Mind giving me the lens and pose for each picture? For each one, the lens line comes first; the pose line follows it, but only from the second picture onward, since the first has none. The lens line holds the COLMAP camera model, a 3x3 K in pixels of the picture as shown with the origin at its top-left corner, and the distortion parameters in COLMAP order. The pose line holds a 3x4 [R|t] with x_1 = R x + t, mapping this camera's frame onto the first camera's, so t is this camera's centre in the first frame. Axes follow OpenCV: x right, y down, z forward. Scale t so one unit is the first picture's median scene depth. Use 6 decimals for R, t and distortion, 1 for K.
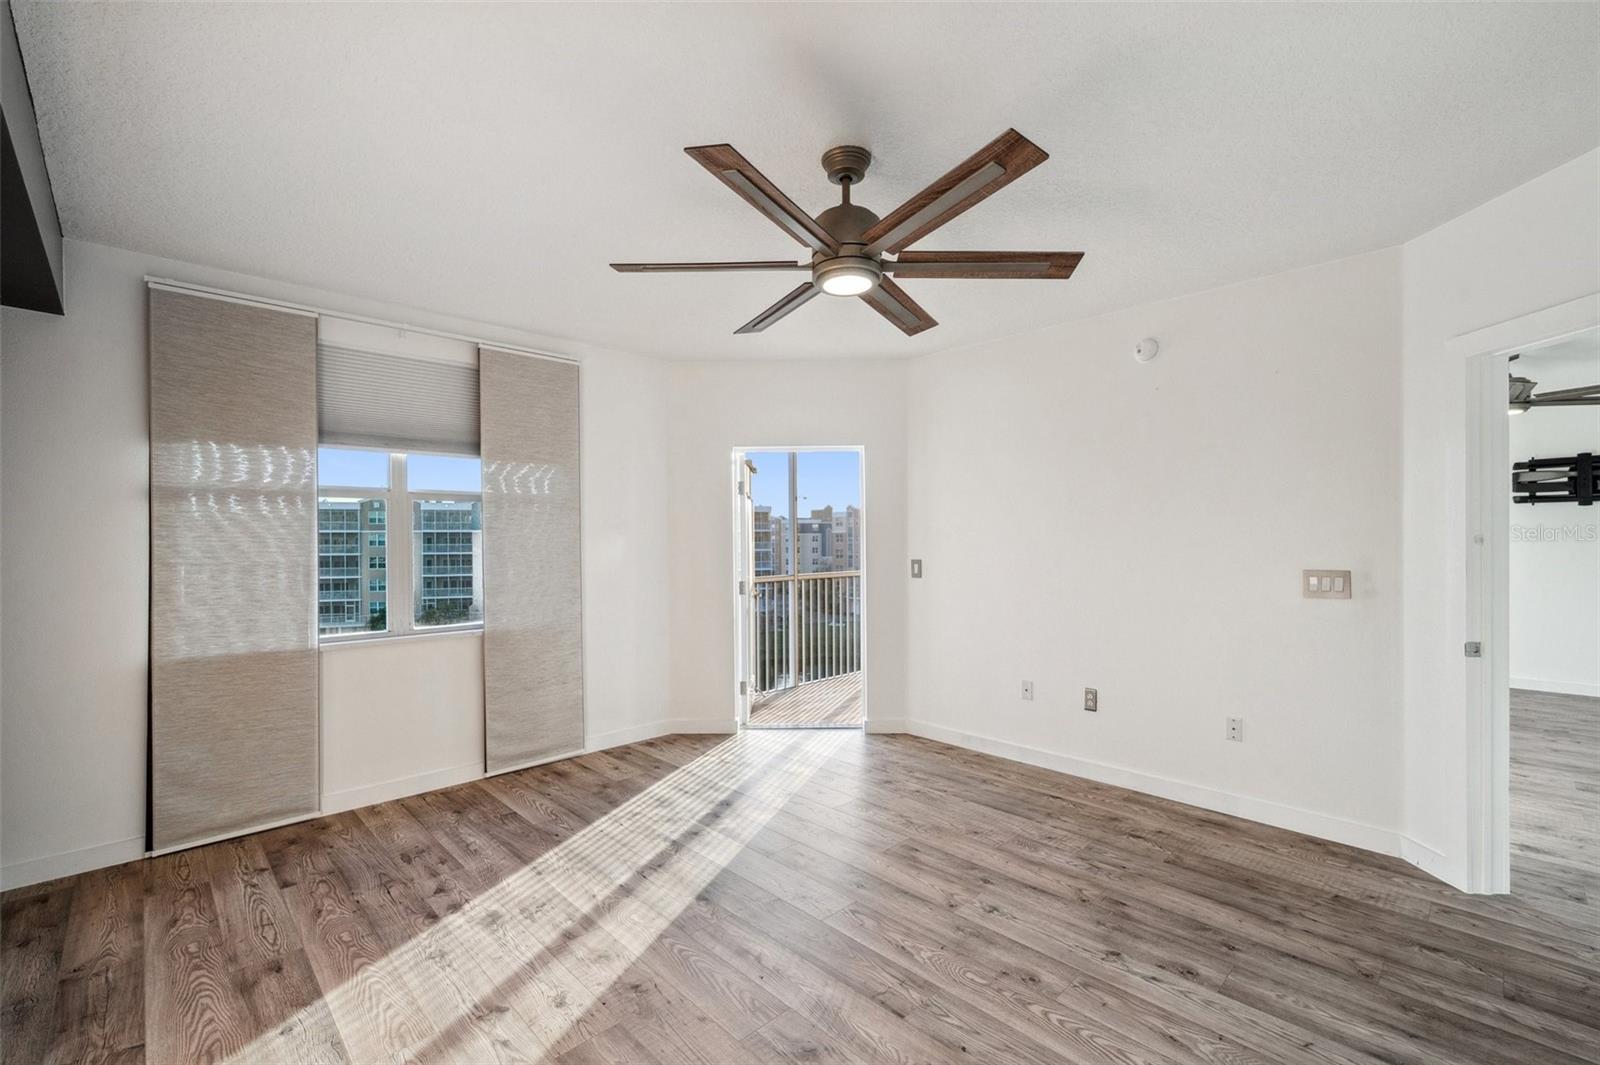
lens RADIAL K [[682.1, 0, 797.2], [0, 682.1, 538.9], [0, 0, 1]] dist [0.003097, 0.000065]
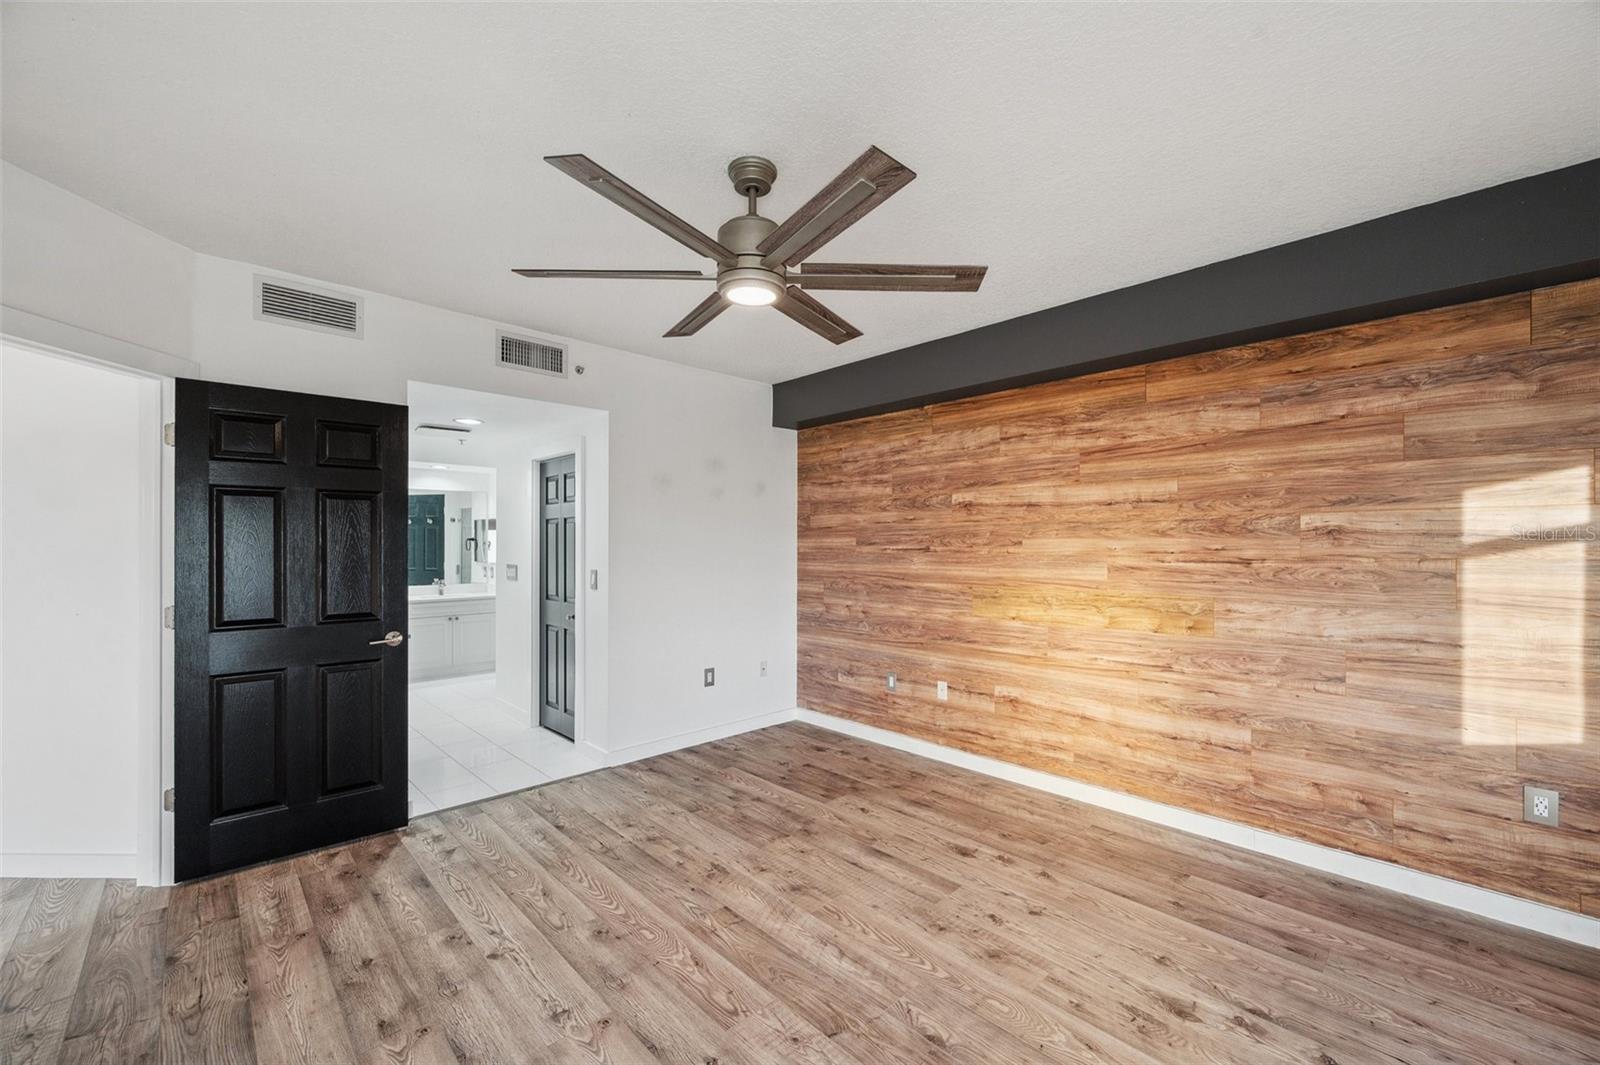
lens RADIAL K [[636.5, 0, 807.0], [0, 636.5, 542.7], [0, 0, 1]] dist [-0.000906, 0.000205]
pose [[-0.999956, 0.004663, -0.008133, 0.000813], [0.004703, 0.999977, -0.004949, -0.002886], [0.008110, -0.004987, -0.999955, 1.413239]]
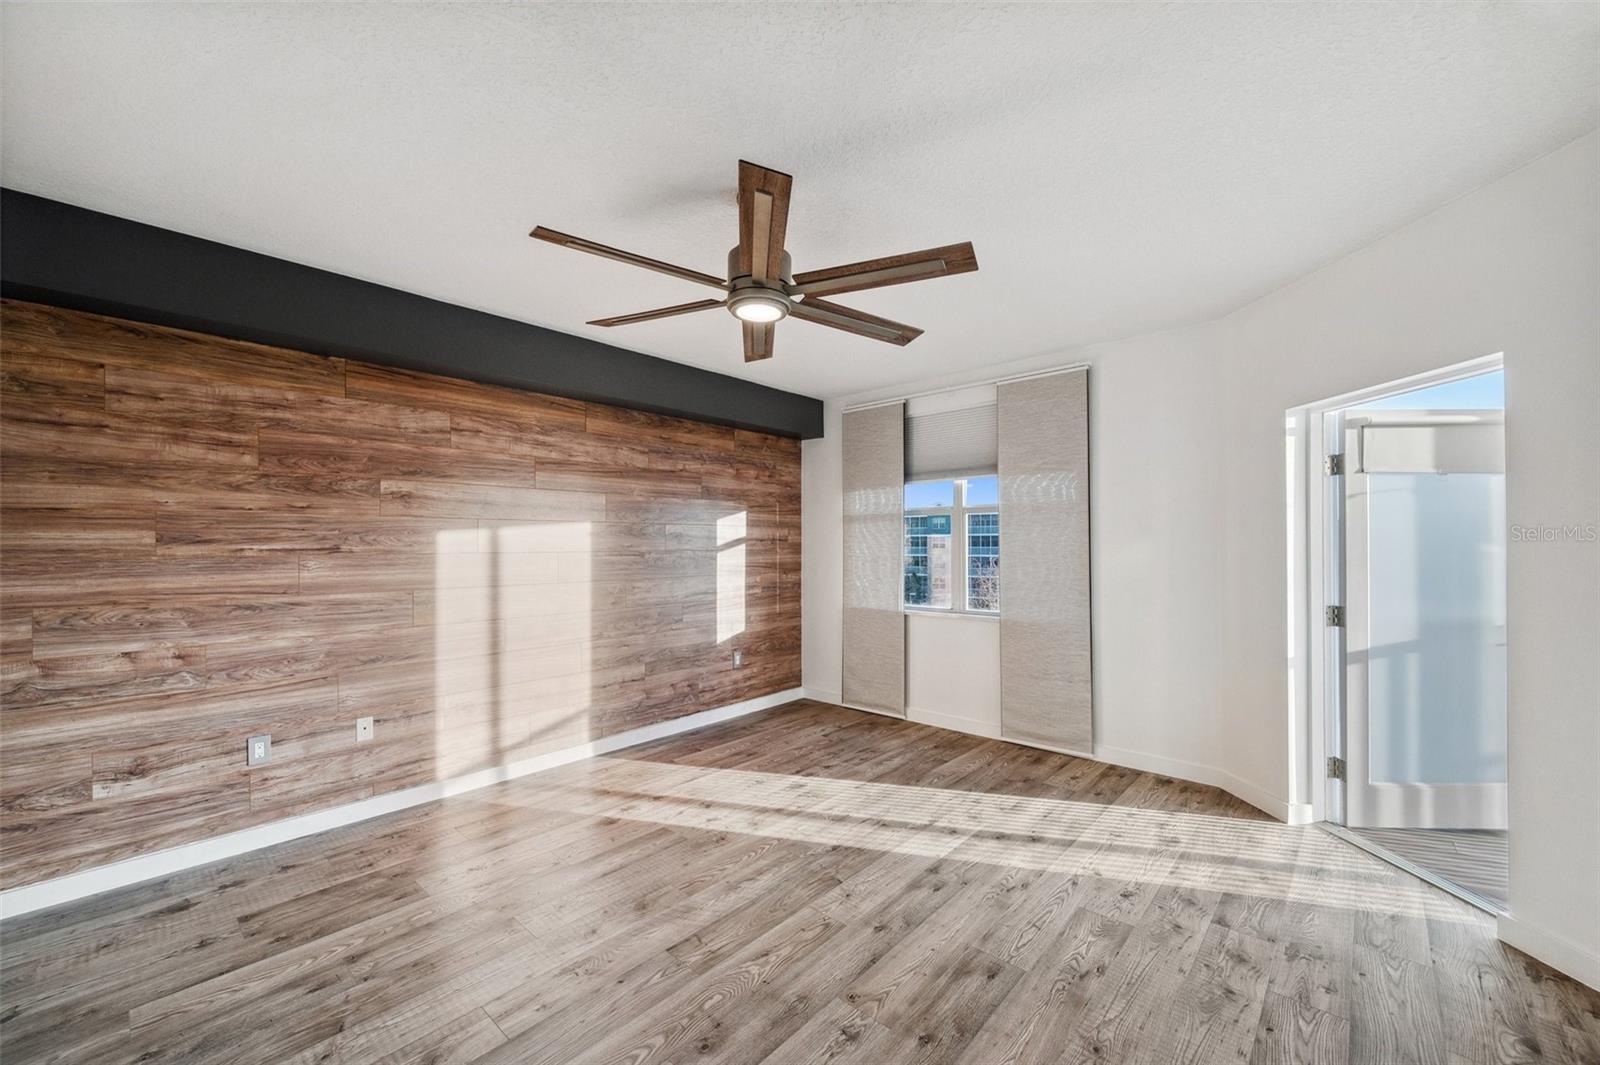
lens RADIAL K [[627.5, 0, 808.5], [0, 627.5, 537.6], [0, 0, 1]] dist [0.000748, -0.000052]
pose [[0.081136, -0.006389, -0.996683, 0.792469], [0.003679, 0.999975, -0.006110, -0.003659], [0.996696, -0.003171, 0.081158, 0.727957]]
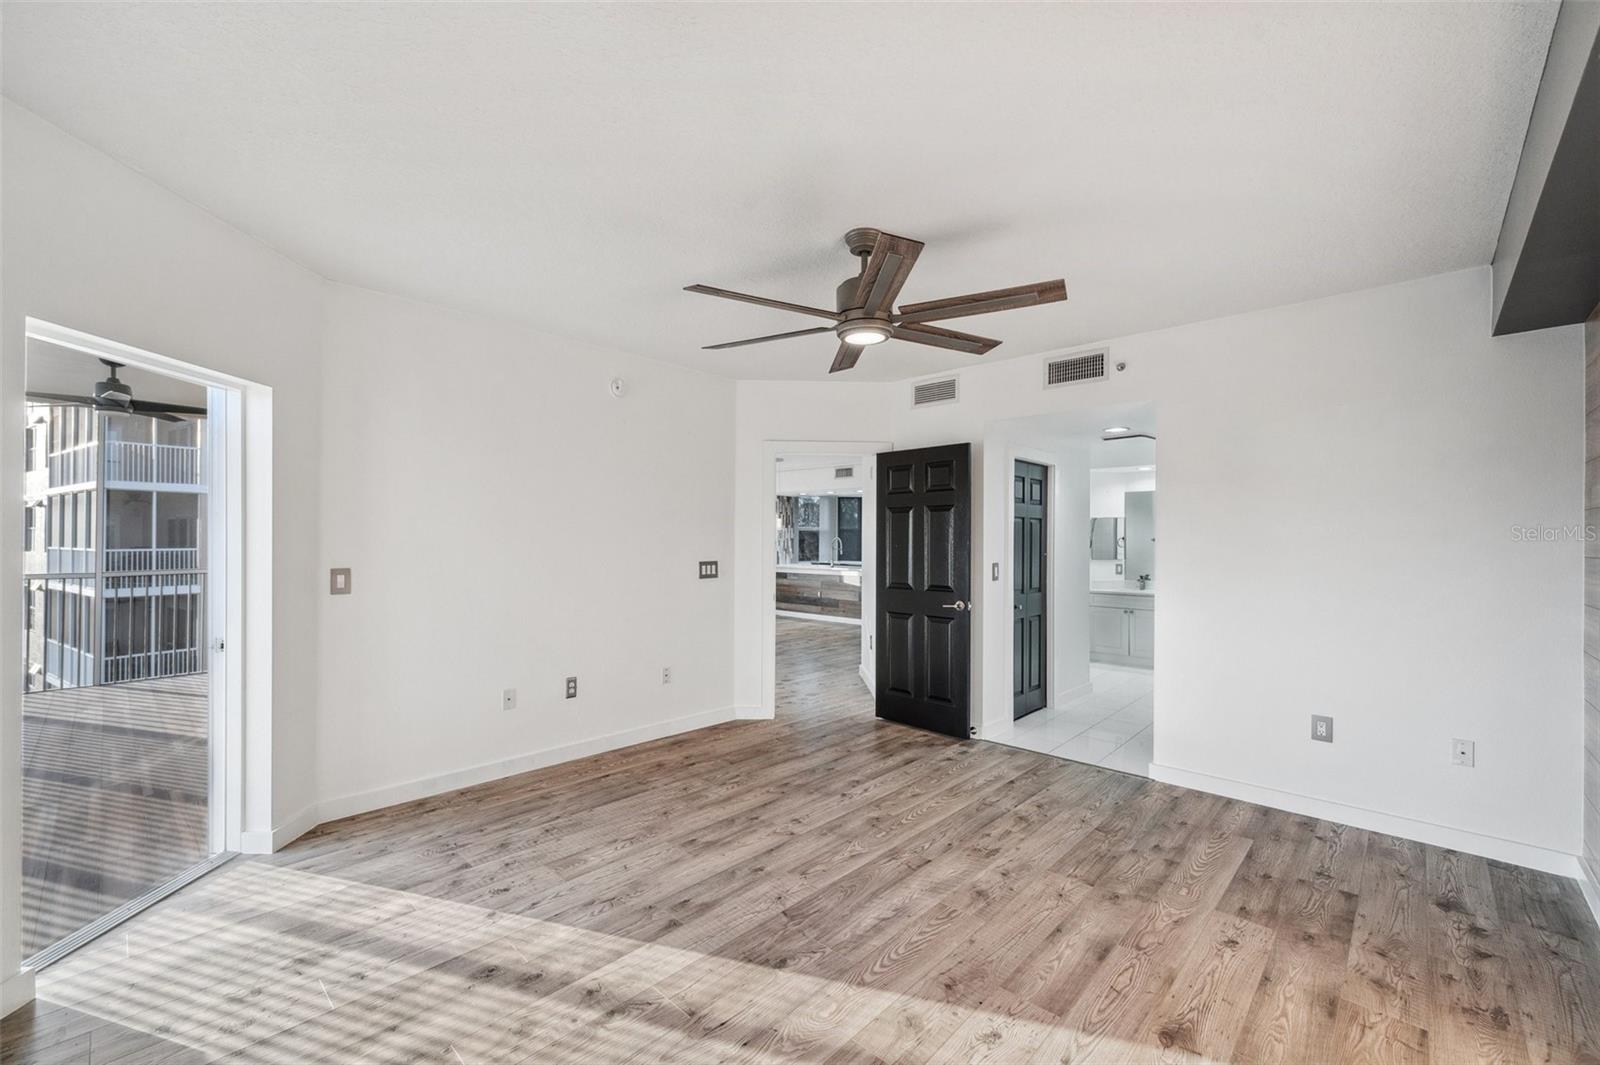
lens RADIAL K [[661.0, 0, 800.0], [0, 661.0, 532.5], [0, 0, 1]] dist [-0.000511, 0.000101]
pose [[-0.048395, 0.016692, 0.998689, -0.816016], [-0.006360, 0.999835, -0.017020, 0.002705], [-0.998808, -0.007175, -0.048281, 0.857208]]
